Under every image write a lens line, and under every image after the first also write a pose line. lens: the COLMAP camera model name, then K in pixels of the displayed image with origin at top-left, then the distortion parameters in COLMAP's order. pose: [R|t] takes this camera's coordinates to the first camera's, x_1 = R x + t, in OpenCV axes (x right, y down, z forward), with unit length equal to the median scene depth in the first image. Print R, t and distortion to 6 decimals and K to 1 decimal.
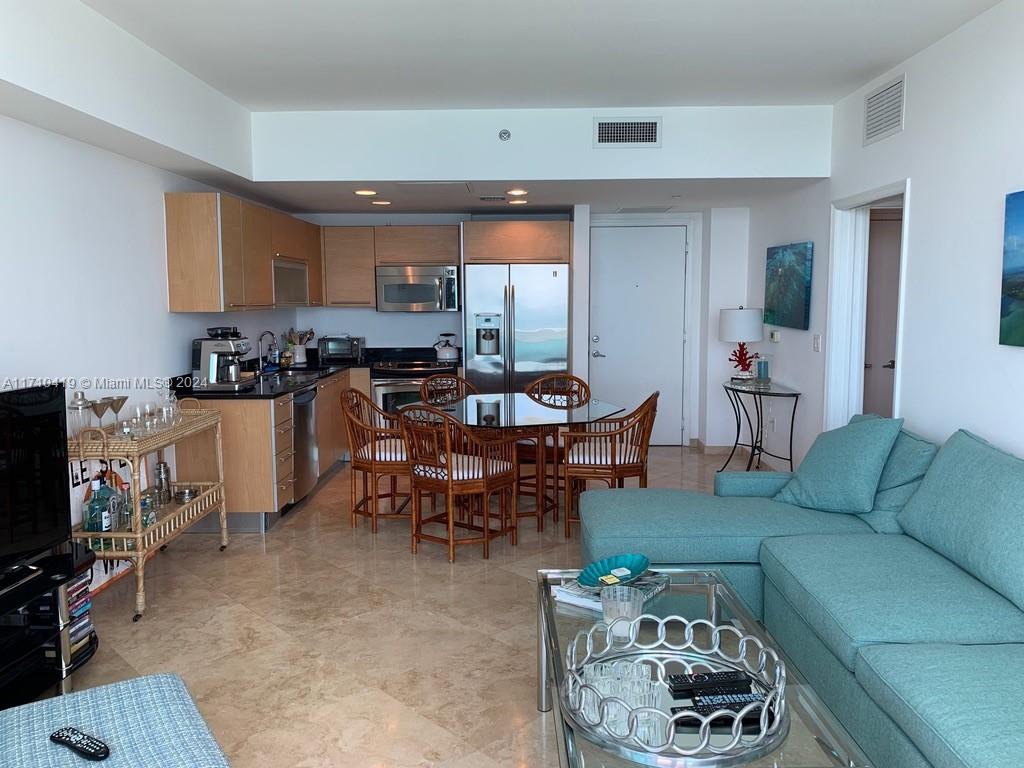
lens RADIAL K [[767.5, 0, 516.6], [0, 767.5, 376.1], [0, 0, 1]] dist [0.043175, -0.003441]
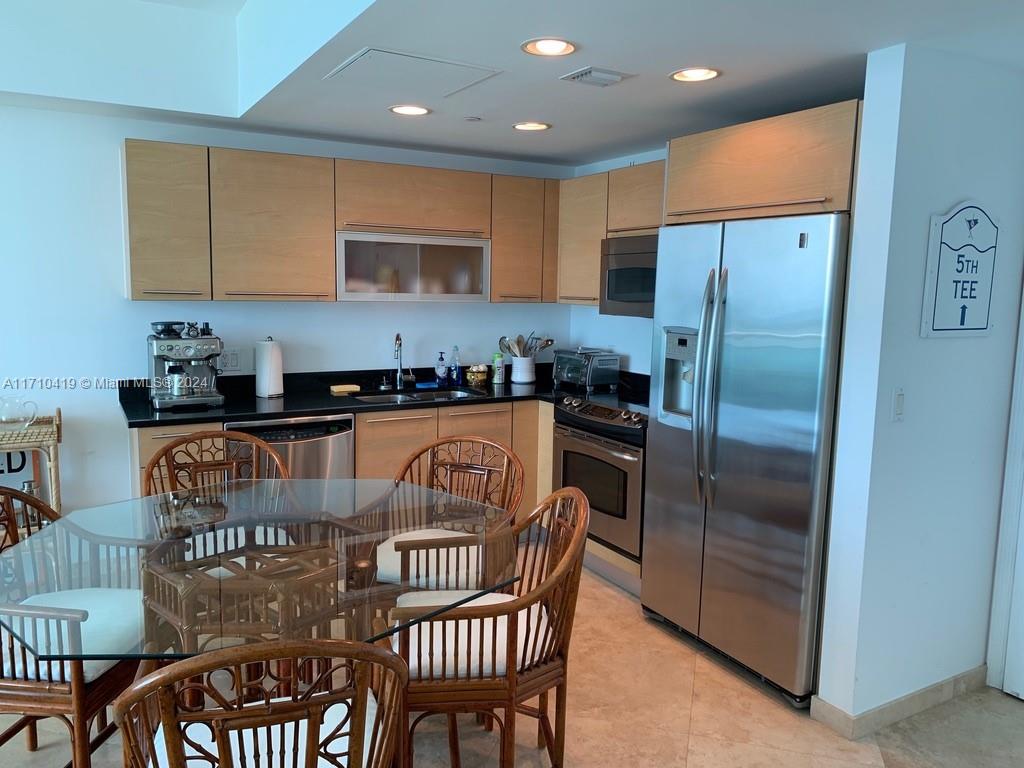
lens RADIAL K [[774.0, 0, 505.6], [0, 774.0, 380.7], [0, 0, 1]] dist [0.003248, -0.002725]
pose [[0.510476, 0.123104, -0.851034, 0.337454], [-0.110461, 0.990887, 0.077077, -0.078558], [0.852768, 0.054660, 0.519422, 0.693468]]
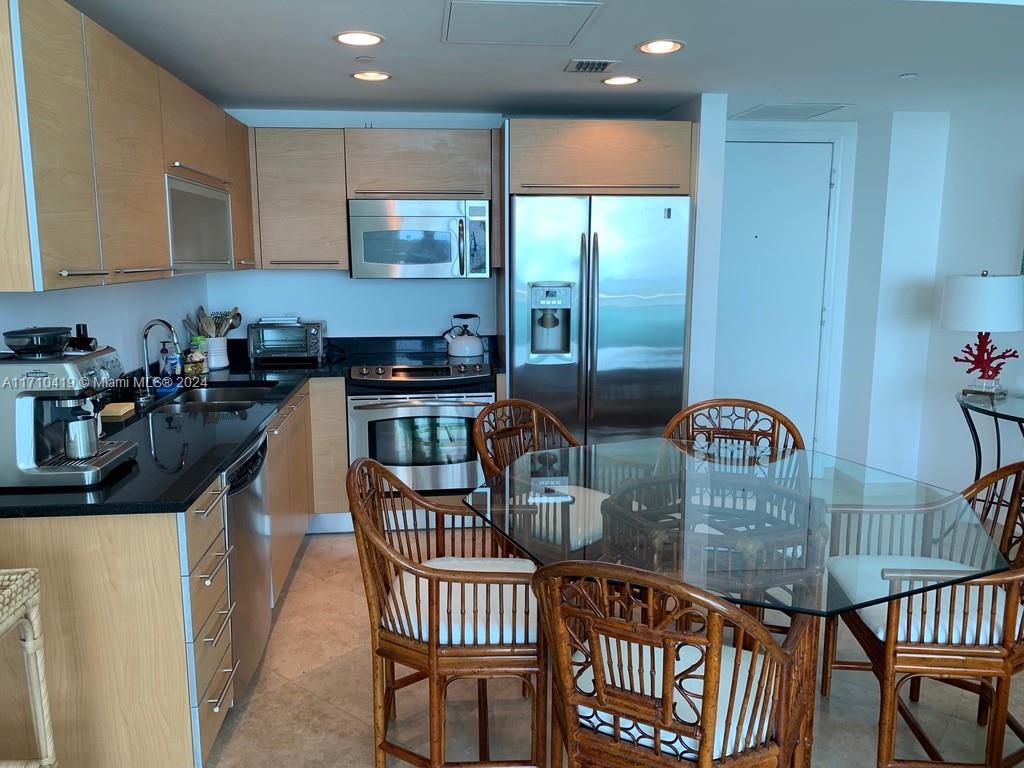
lens RADIAL K [[774.0, 0, 505.6], [0, 774.0, 380.7], [0, 0, 1]] dist [0.003248, -0.002725]
pose [[0.993533, -0.015126, 0.112528, -0.146709], [0.008333, 0.998128, 0.060595, -0.045358], [-0.113234, -0.059265, 0.991799, 0.443745]]
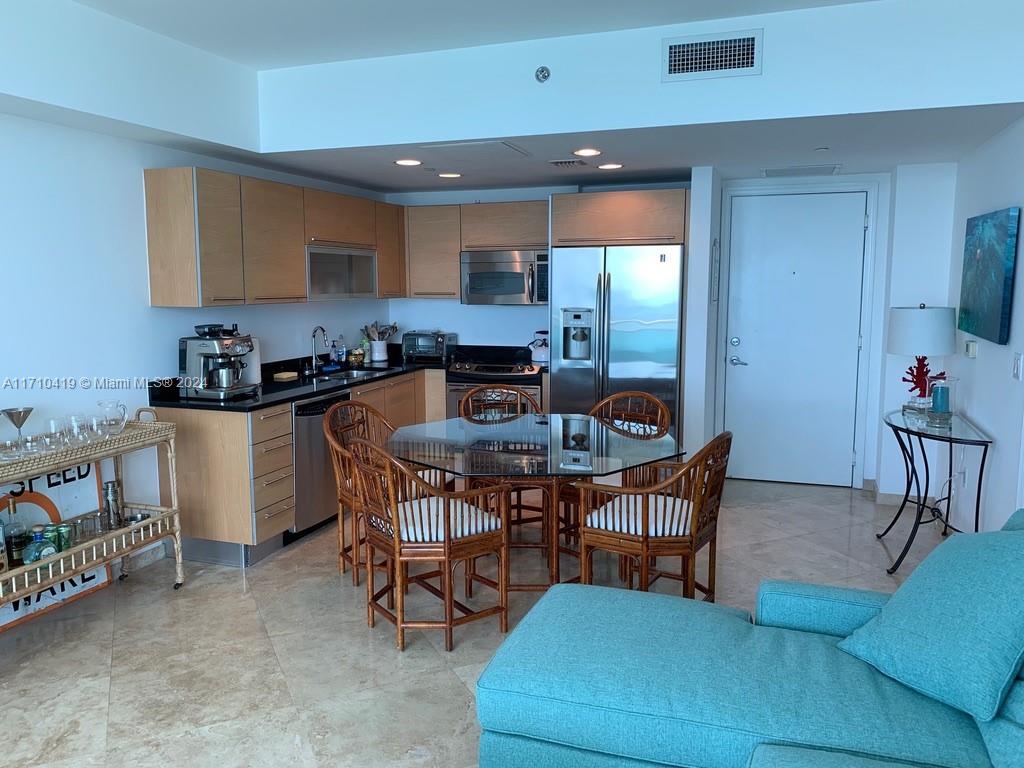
lens RADIAL K [[774.8, 0, 517.7], [0, 774.8, 375.0], [0, 0, 1]] dist [0.031993, -0.030273]
pose [[0.949292, 0.040932, -0.311719, 0.167515], [-0.034962, 0.999083, 0.024720, -0.031418], [0.312445, -0.012569, 0.949853, 0.219062]]
